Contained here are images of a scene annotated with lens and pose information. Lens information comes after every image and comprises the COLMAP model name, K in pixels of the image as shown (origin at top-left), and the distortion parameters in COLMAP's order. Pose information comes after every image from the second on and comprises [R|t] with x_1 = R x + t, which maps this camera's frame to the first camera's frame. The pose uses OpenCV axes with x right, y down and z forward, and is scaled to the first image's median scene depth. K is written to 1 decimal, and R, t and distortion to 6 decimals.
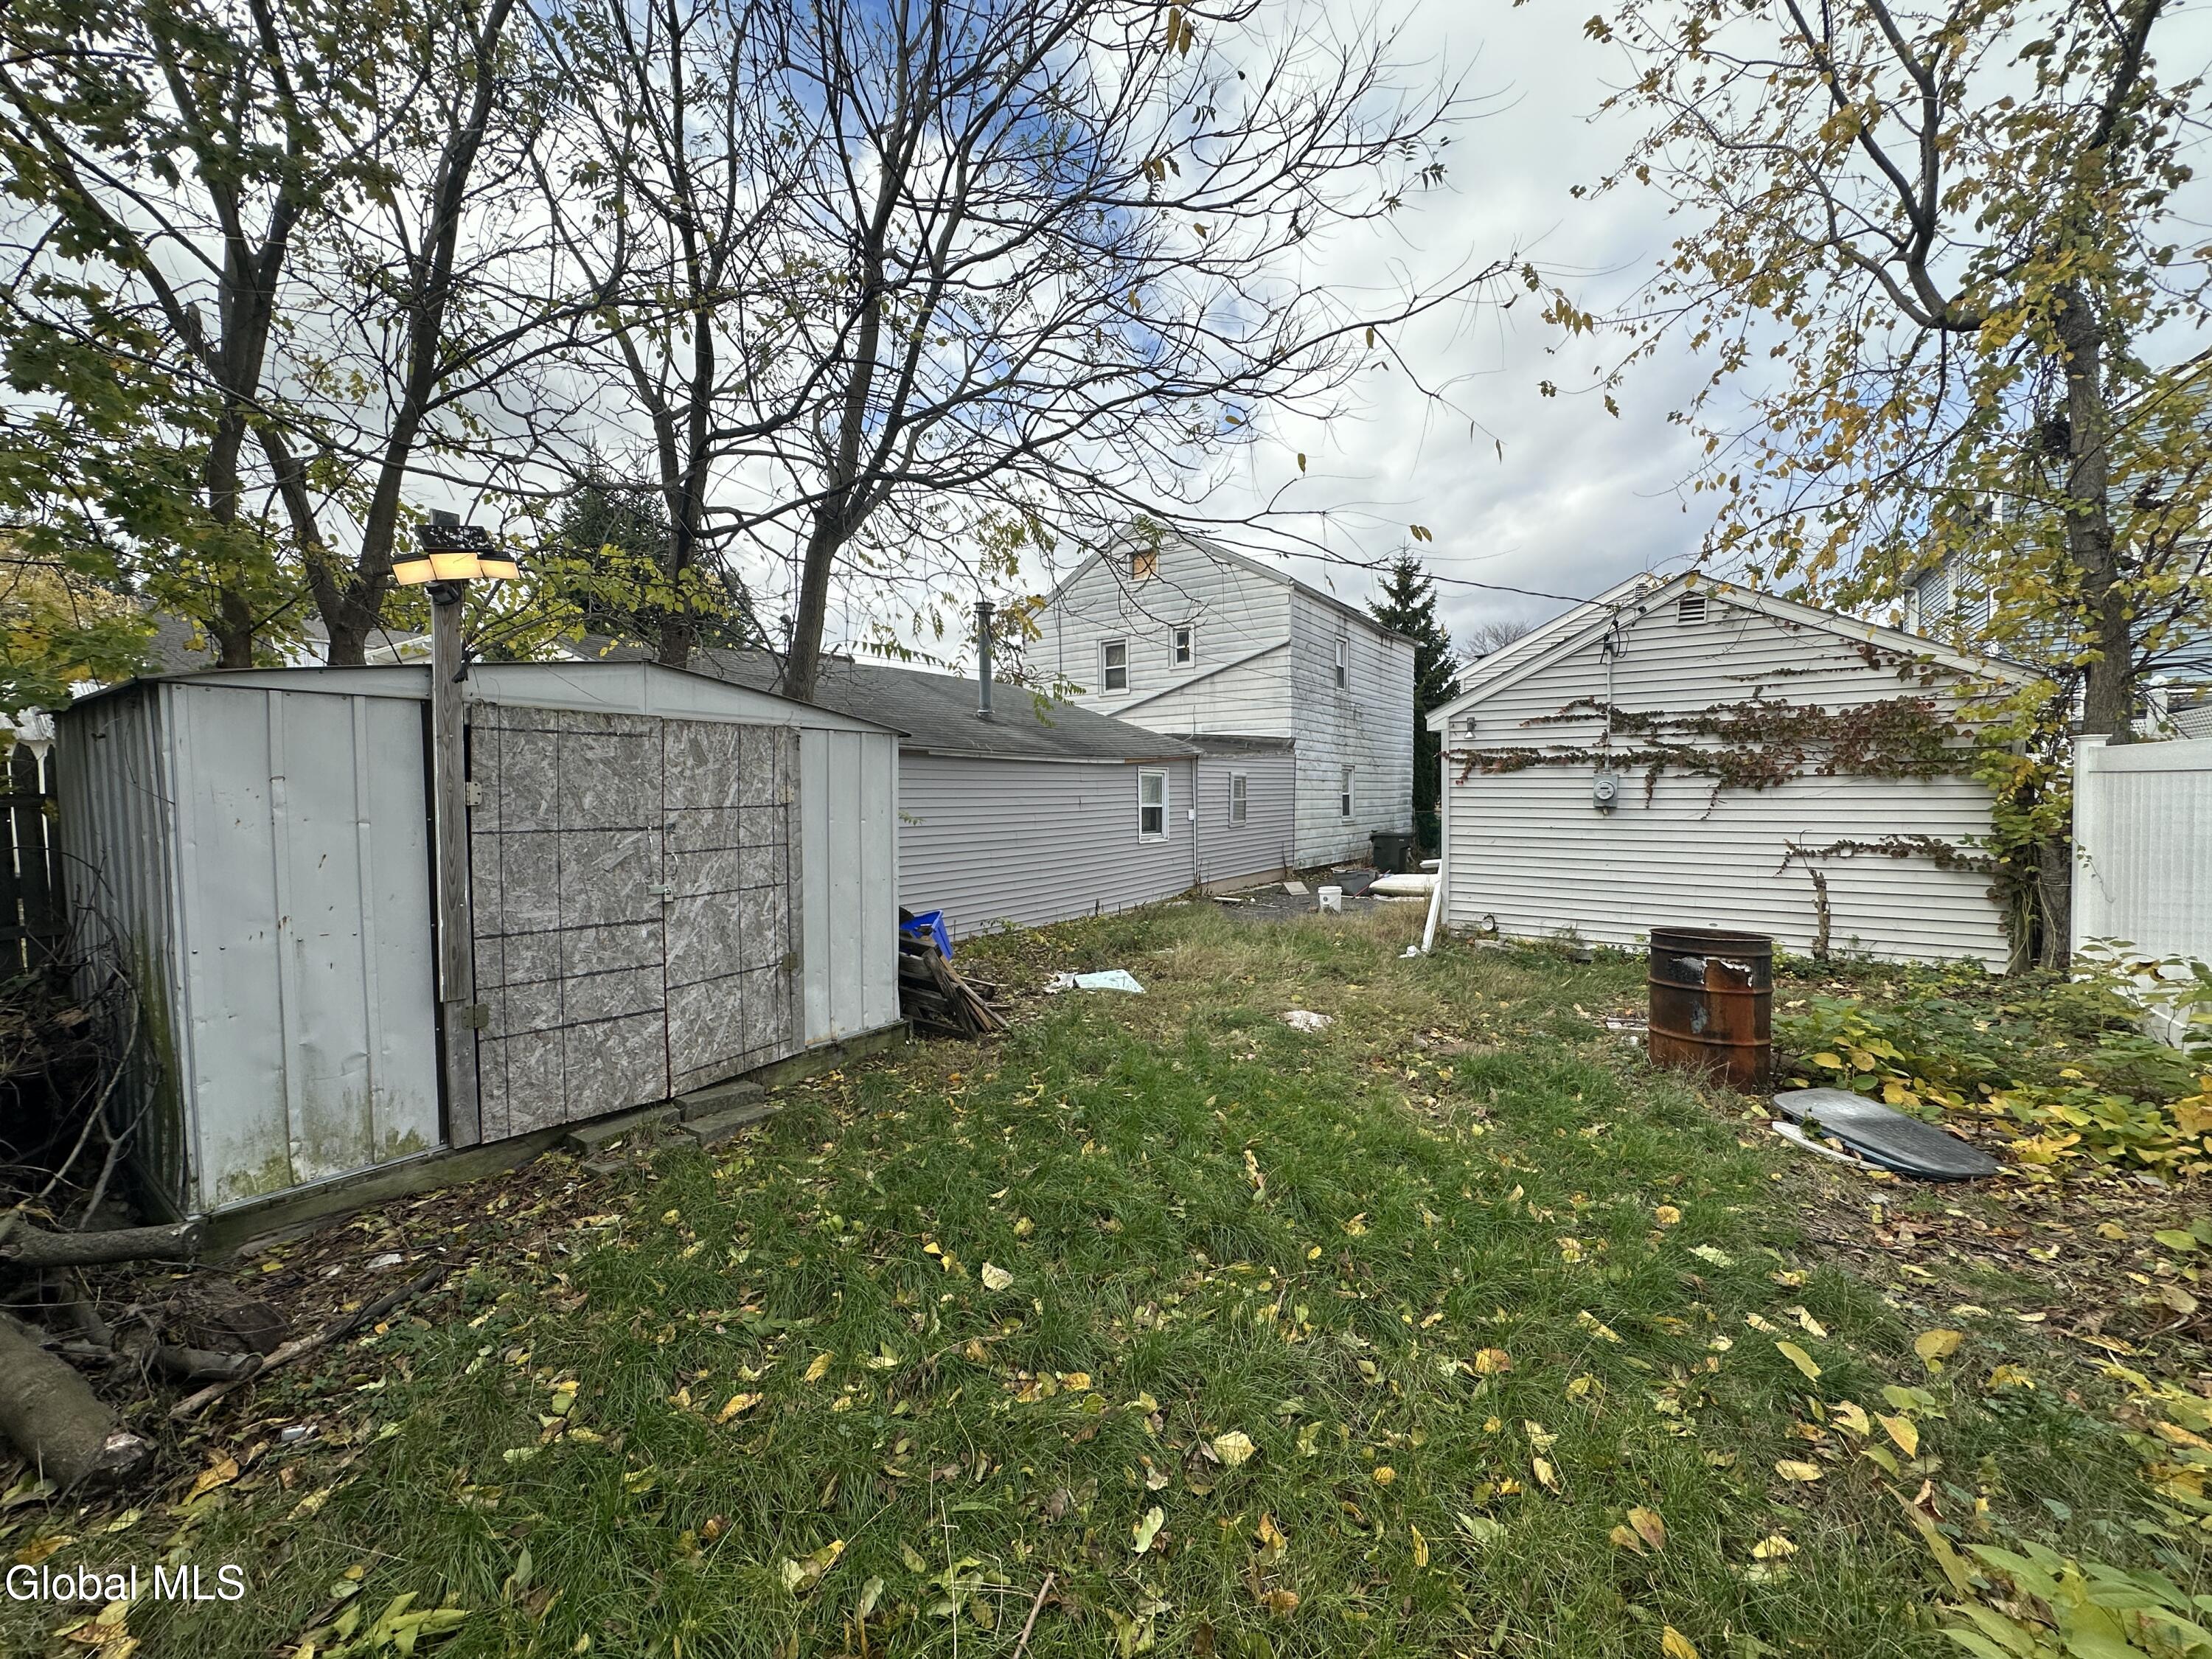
lens RADIAL K [[883.9, 0, 1104.3], [0, 883.9, 836.2], [0, 0, 1]] dist [-0.001446, -0.000121]
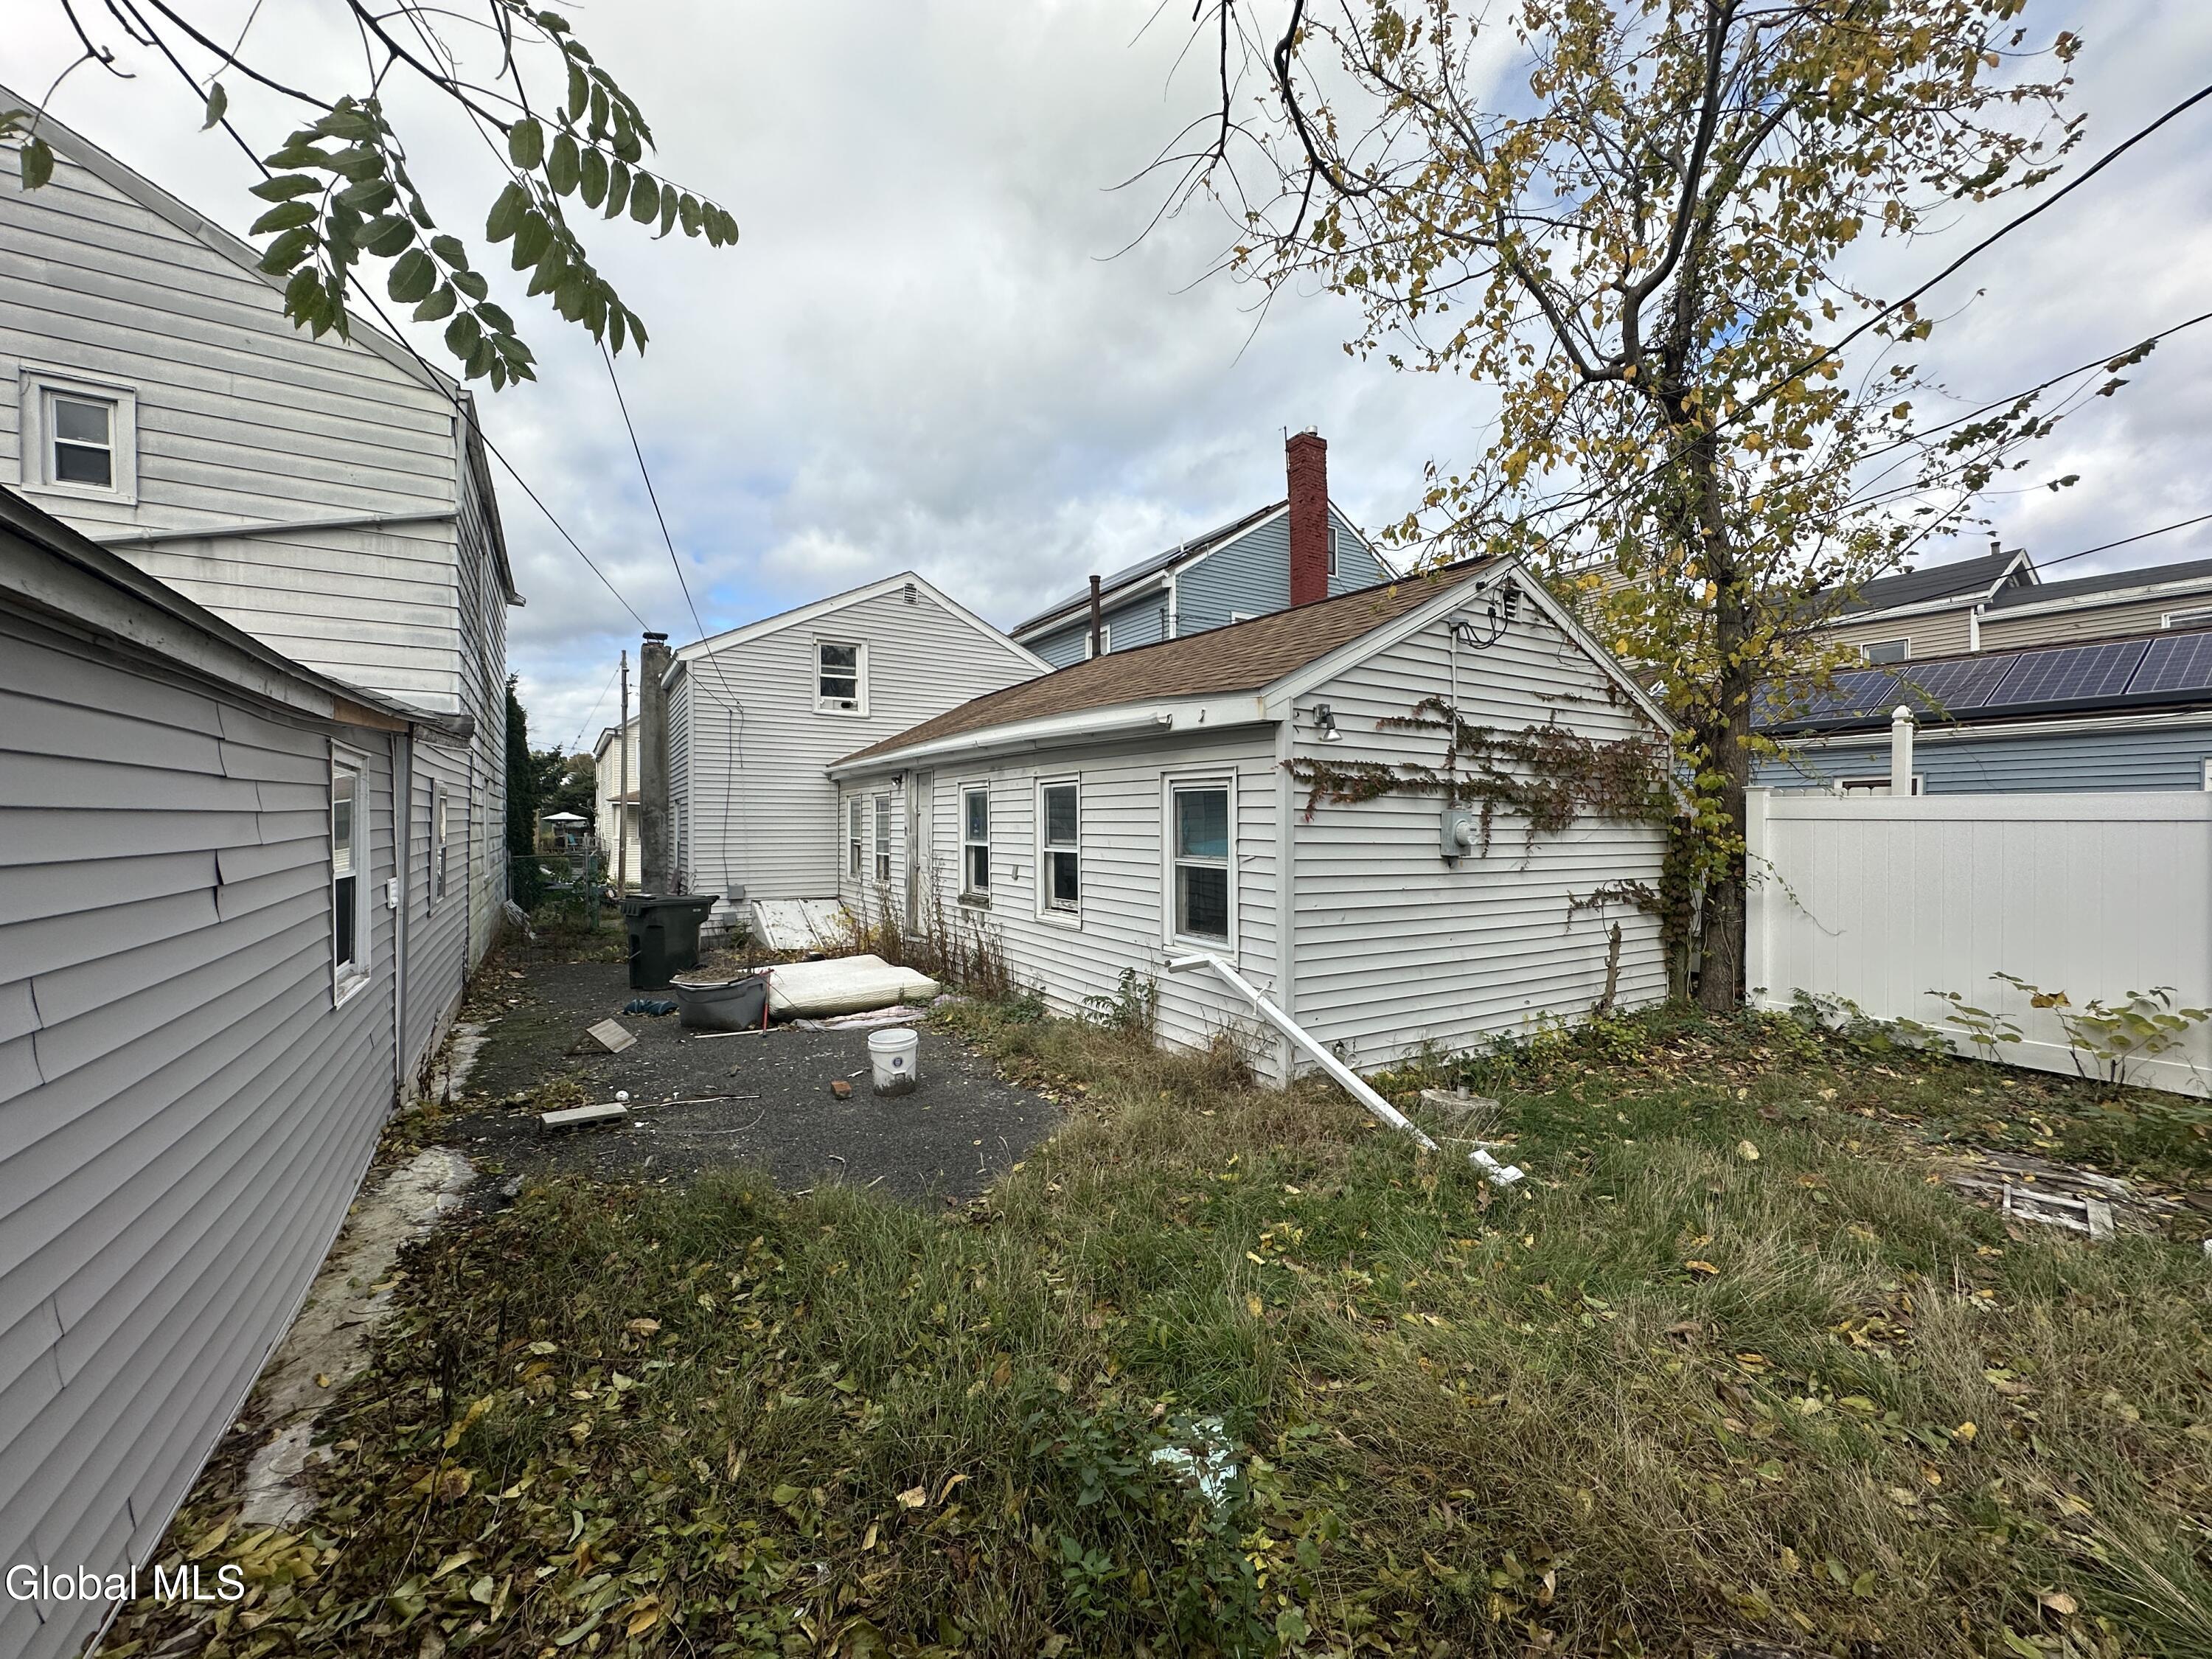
lens RADIAL K [[883.9, 0, 1103.8], [0, 883.9, 825.9], [0, 0, 1]] dist [-0.001446, -0.000121]
pose [[0.400382, 0.002837, 0.916344, -0.183526], [0.034690, 0.999231, -0.018251, -0.054109], [-0.915691, 0.039095, 0.399976, 0.975951]]
